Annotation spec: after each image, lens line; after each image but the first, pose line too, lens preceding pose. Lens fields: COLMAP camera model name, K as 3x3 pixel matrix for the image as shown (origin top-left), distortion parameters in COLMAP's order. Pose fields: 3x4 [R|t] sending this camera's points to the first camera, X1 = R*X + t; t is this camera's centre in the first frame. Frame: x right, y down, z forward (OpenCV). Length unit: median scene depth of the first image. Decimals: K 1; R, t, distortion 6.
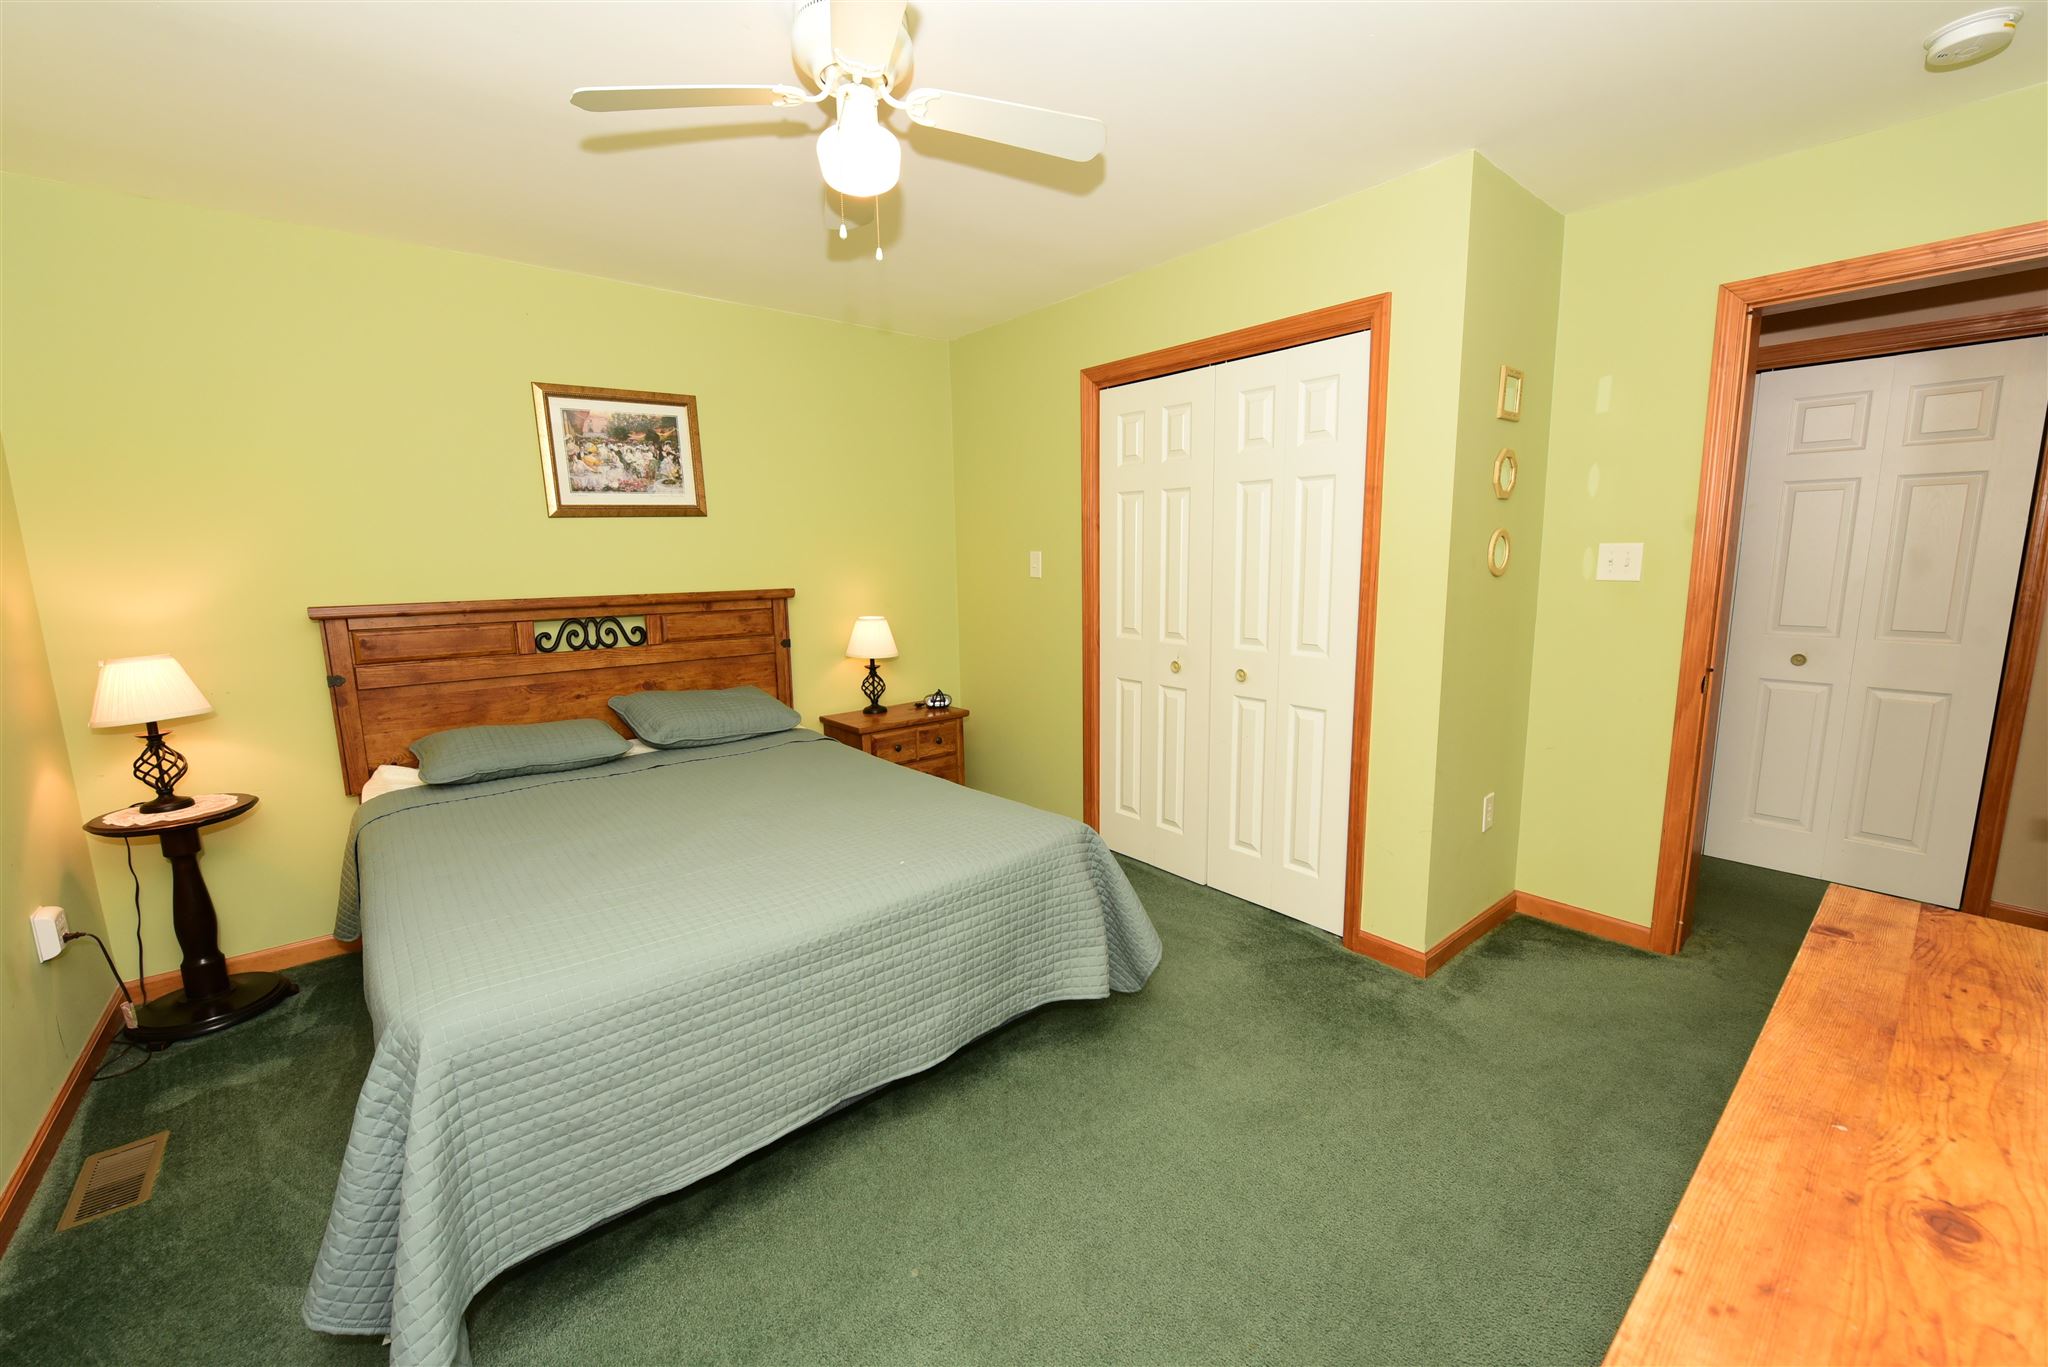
lens RADIAL K [[809.6, 0, 1033.2], [0, 809.6, 685.2], [0, 0, 1]] dist [-0.008043, -0.000633]
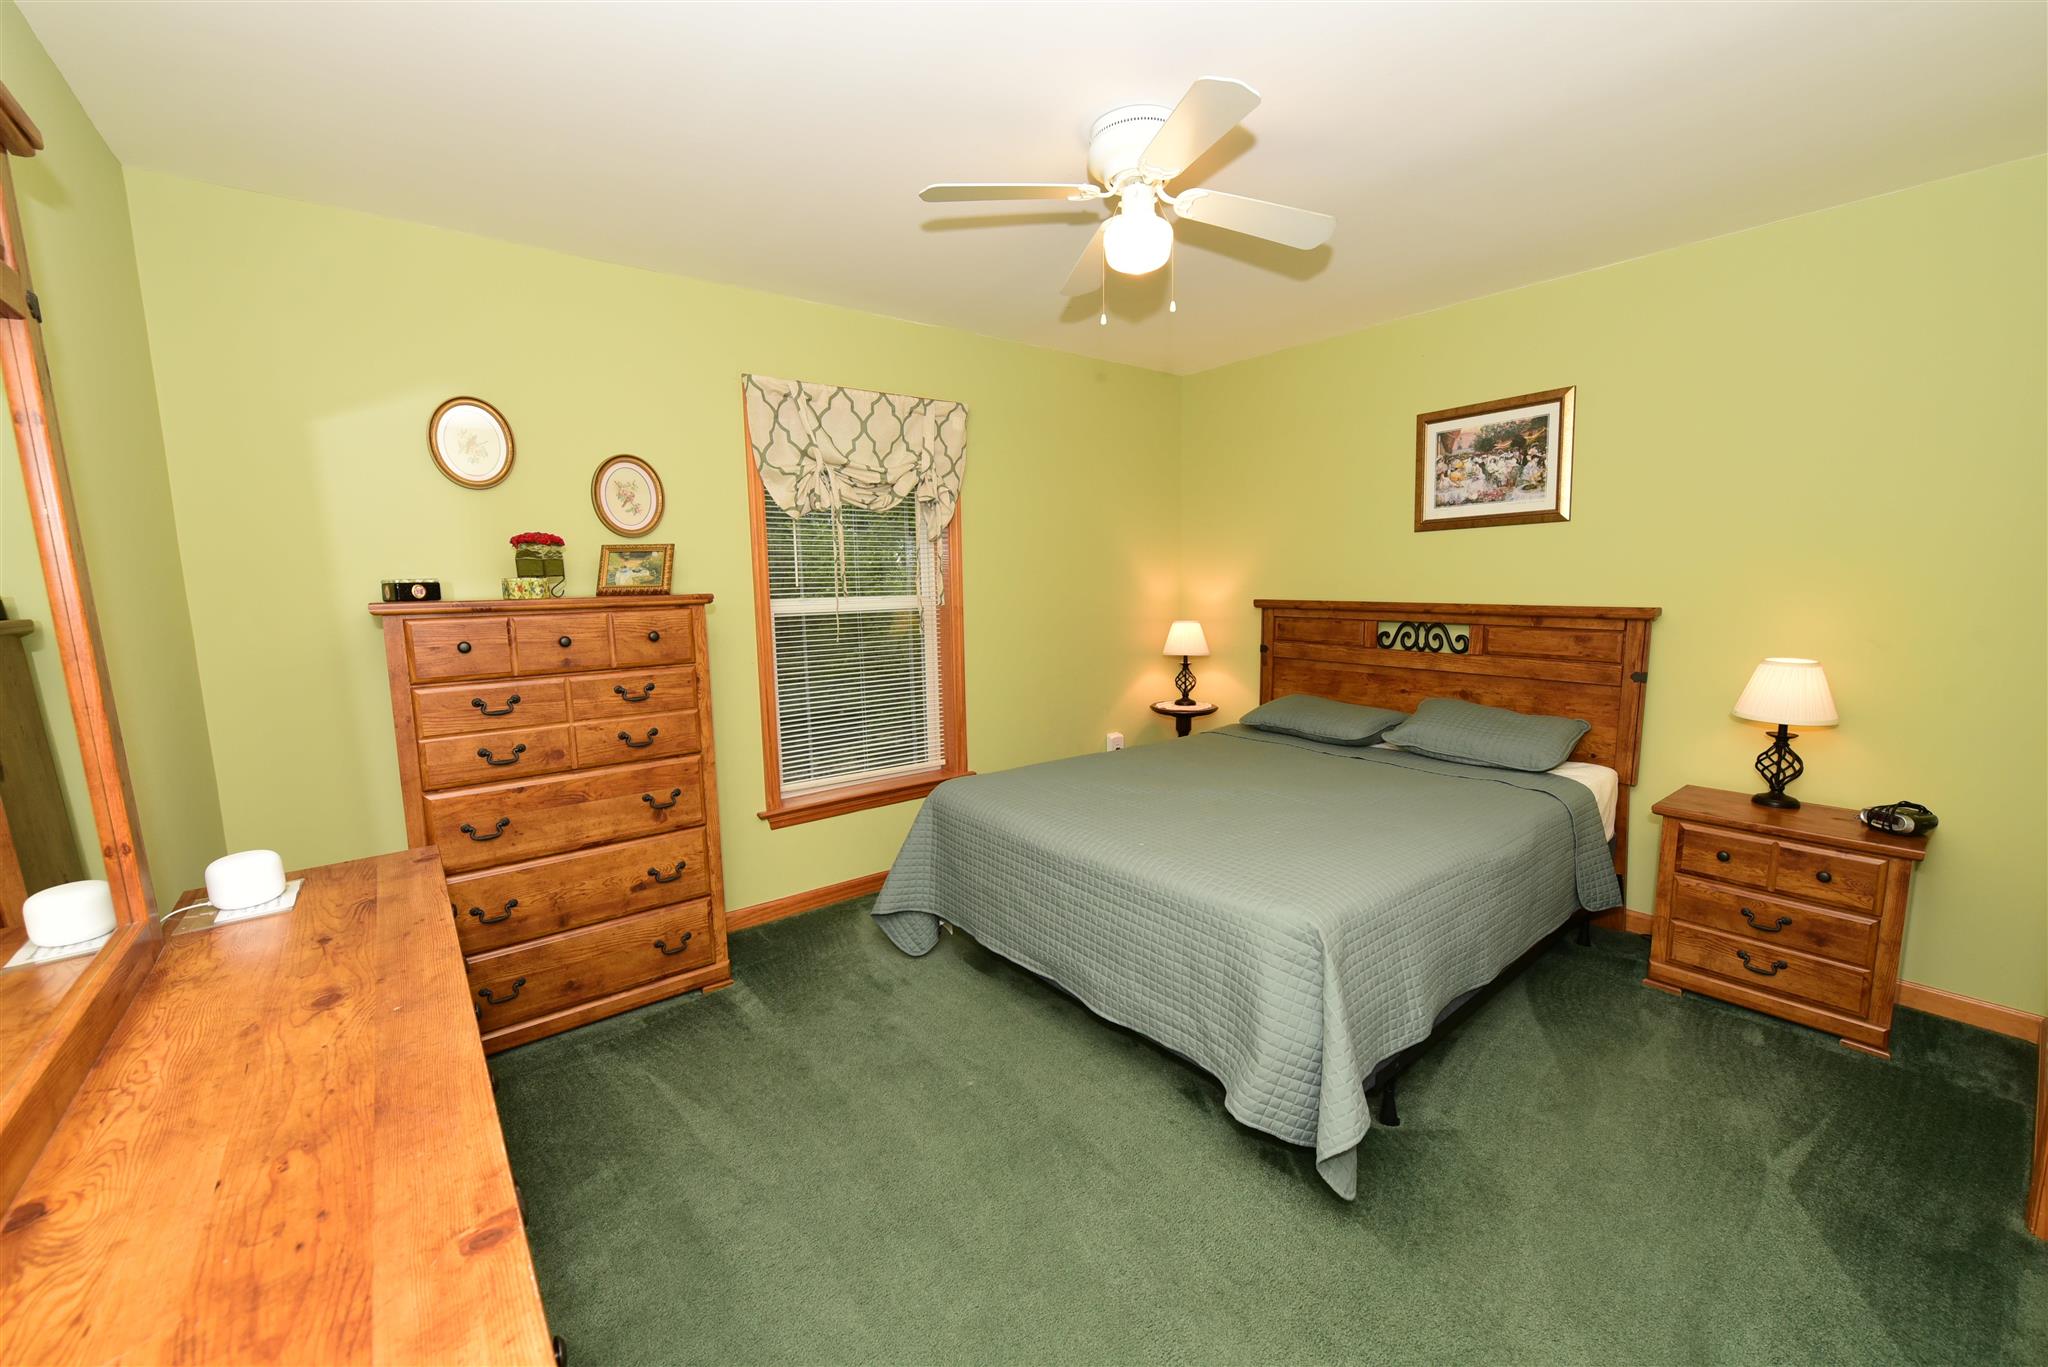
lens RADIAL K [[809.6, 0, 1030.9], [0, 809.6, 683.6], [0, 0, 1]] dist [-0.008043, -0.000633]
pose [[-0.026819, 0.147982, -0.988626, 0.551652], [-0.147402, 0.977586, 0.150328, -0.087801], [0.988713, 0.149757, -0.004405, 0.487226]]
